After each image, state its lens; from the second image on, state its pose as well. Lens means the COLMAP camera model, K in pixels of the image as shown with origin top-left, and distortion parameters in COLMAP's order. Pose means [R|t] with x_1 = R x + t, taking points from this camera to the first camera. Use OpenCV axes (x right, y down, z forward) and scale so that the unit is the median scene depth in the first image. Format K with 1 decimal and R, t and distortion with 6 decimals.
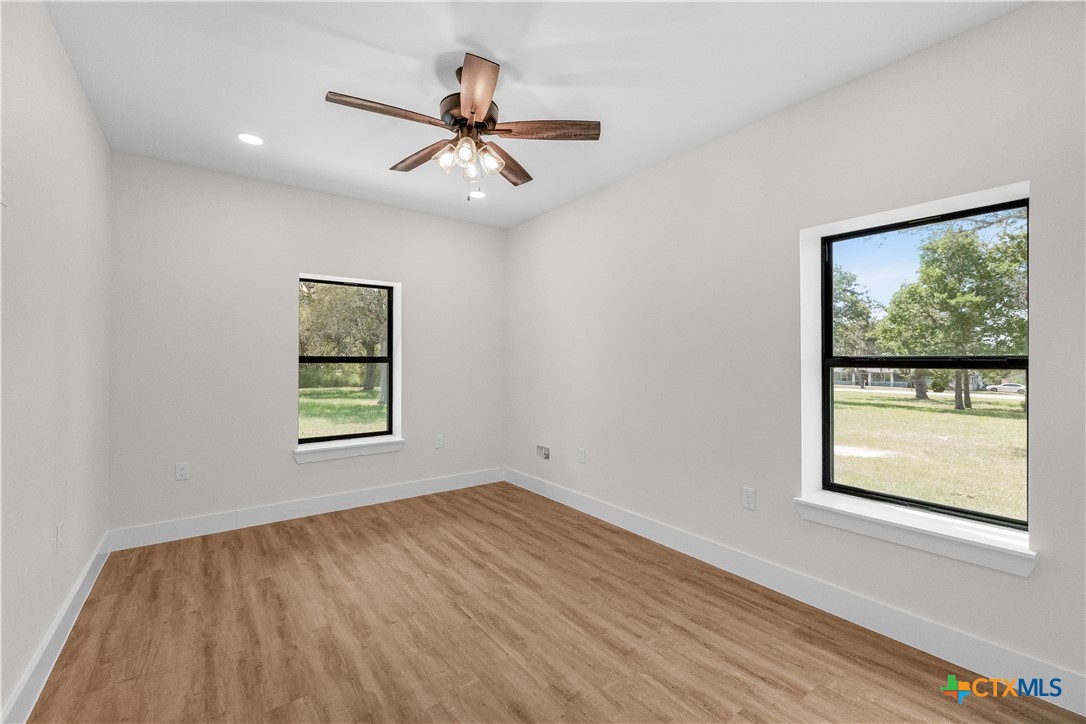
lens RADIAL K [[457.7, 0, 543.3], [0, 457.7, 358.1], [0, 0, 1]] dist [0.001758, -0.001767]
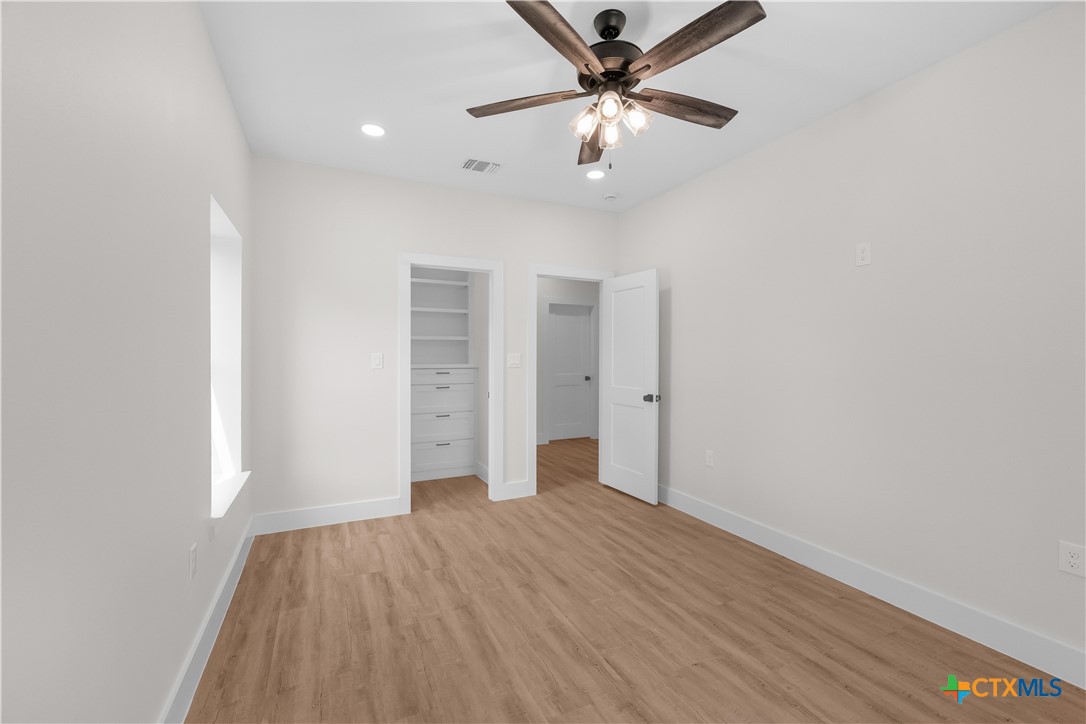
lens RADIAL K [[457.7, 0, 542.2], [0, 457.7, 357.7], [0, 0, 1]] dist [0.001758, -0.001767]
pose [[-0.981354, -0.008301, 0.192030, -0.214378], [-0.007464, 0.999959, 0.005084, 0.007316], [-0.192064, 0.003556, -0.981376, 1.960466]]
